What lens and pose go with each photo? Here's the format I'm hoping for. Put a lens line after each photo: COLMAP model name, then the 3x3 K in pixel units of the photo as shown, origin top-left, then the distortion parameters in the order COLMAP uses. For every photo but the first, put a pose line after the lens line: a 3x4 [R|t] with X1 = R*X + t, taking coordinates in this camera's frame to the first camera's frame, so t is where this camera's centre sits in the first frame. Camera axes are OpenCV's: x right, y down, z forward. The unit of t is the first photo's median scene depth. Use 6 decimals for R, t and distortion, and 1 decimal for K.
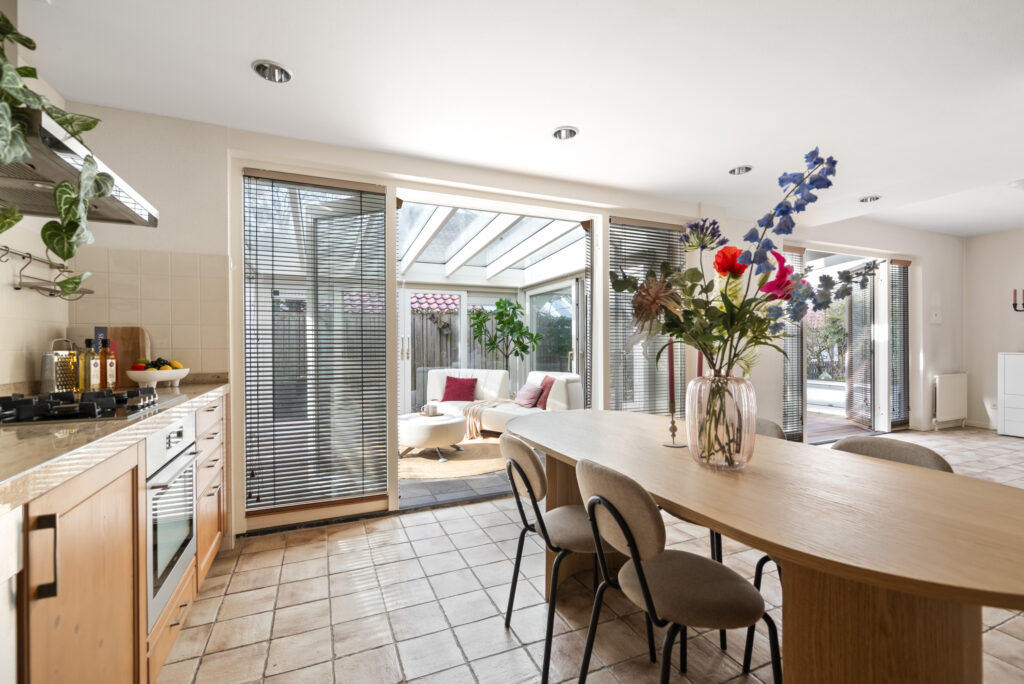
lens RADIAL K [[456.4, 0, 510.7], [0, 456.4, 344.1], [0, 0, 1]] dist [-0.001017, 0.000071]
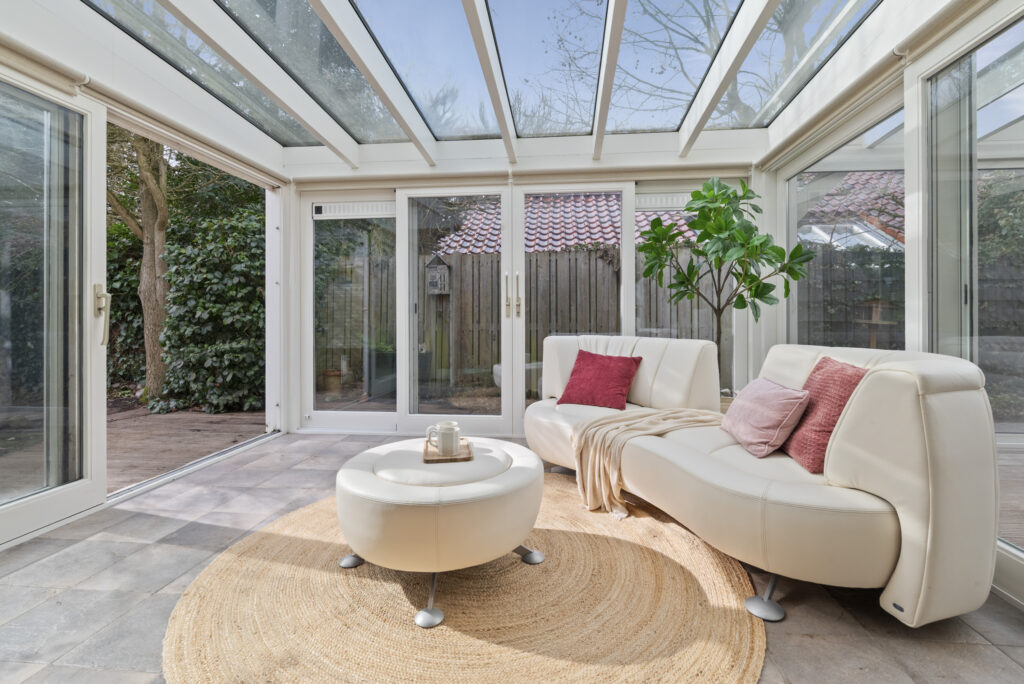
lens RADIAL K [[456.4, 0, 516.0], [0, 456.4, 318.7], [0, 0, 1]] dist [-0.001017, 0.000071]
pose [[0.868539, 0.002821, -0.495614, 0.042811], [-0.002654, 0.999996, 0.001040, 0.036683], [0.495615, 0.000412, 0.868543, 0.546277]]
